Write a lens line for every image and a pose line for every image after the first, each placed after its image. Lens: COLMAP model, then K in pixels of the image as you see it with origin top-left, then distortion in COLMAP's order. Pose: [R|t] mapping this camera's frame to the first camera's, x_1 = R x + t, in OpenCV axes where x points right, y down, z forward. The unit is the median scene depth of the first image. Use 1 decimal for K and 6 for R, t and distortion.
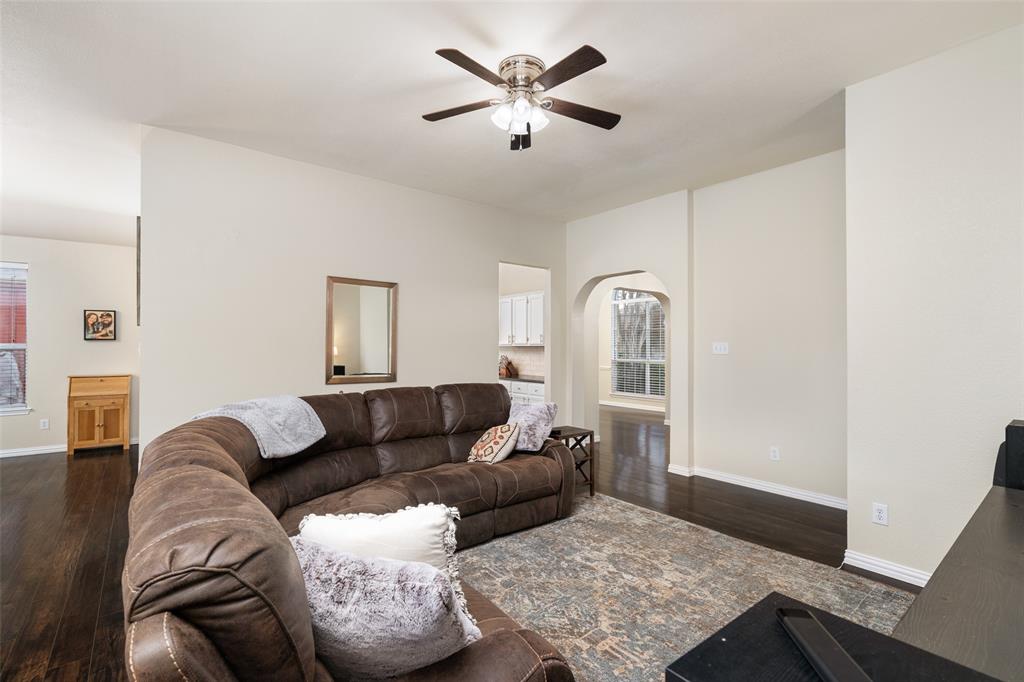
lens RADIAL K [[480.0, 0, 510.0], [0, 480.0, 343.4], [0, 0, 1]] dist [0.002724, 0.000235]
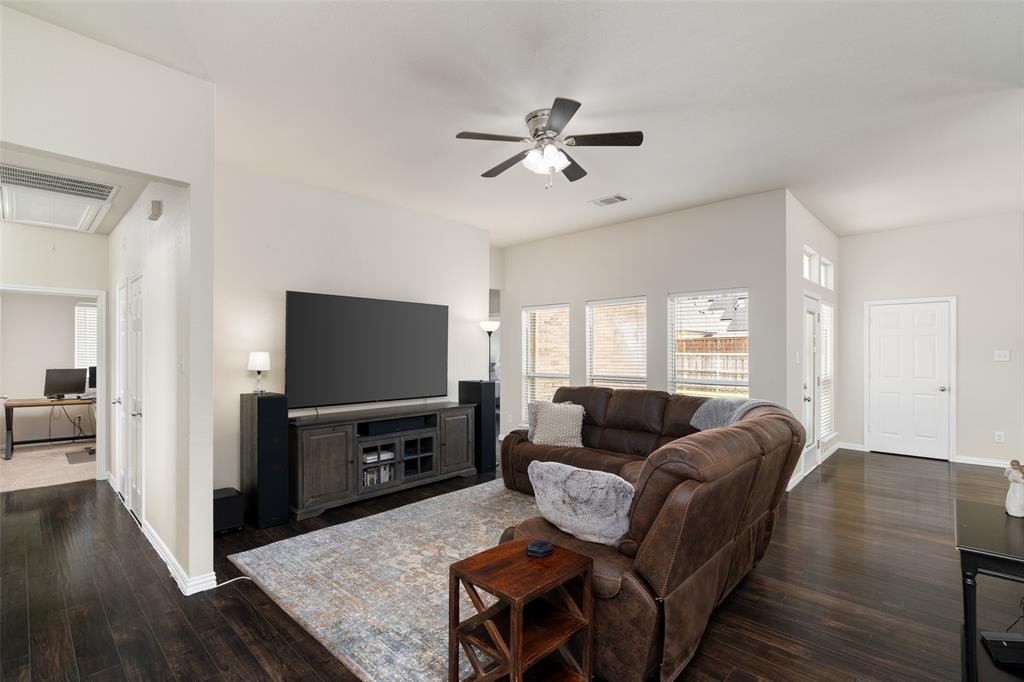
lens RADIAL K [[467.4, 0, 509.1], [0, 467.4, 349.9], [0, 0, 1]] dist [-0.000926, -0.000168]
pose [[-0.990287, -0.000822, -0.139037, 0.255548], [0.000319, 0.999966, -0.008186, -0.000601], [0.139039, -0.008151, -0.990253, 2.000038]]
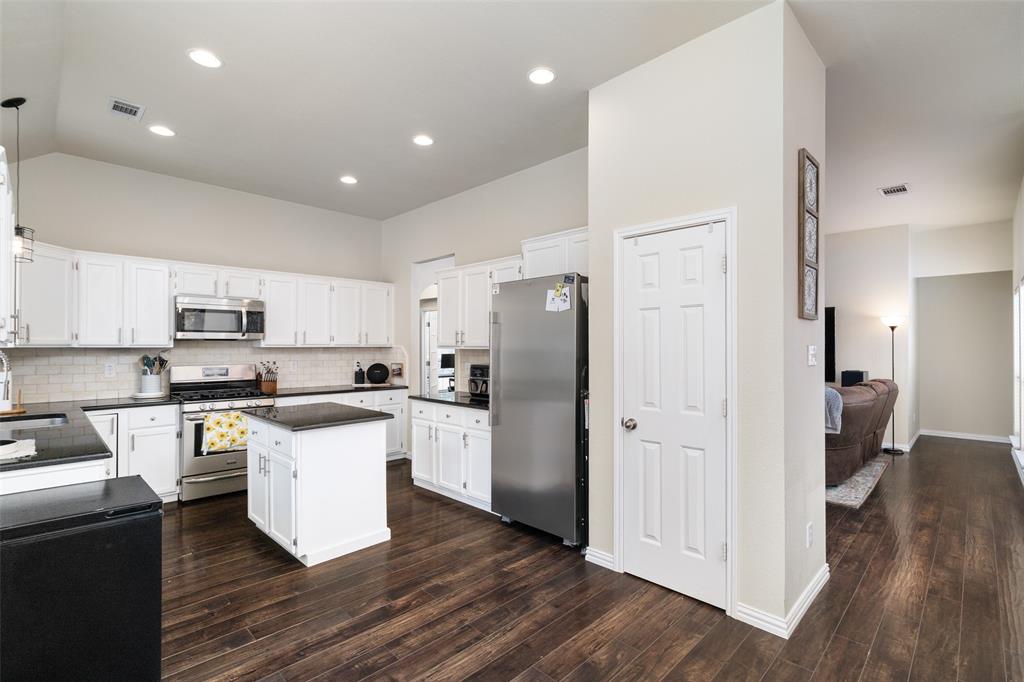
lens RADIAL K [[480.0, 0, 510.0], [0, 480.0, 343.4], [0, 0, 1]] dist [0.002724, 0.000235]
pose [[-0.112331, 0.004032, 0.993663, -1.809619], [-0.006607, 0.999967, -0.004804, 0.003686], [-0.993649, -0.007105, -0.112301, 1.927568]]
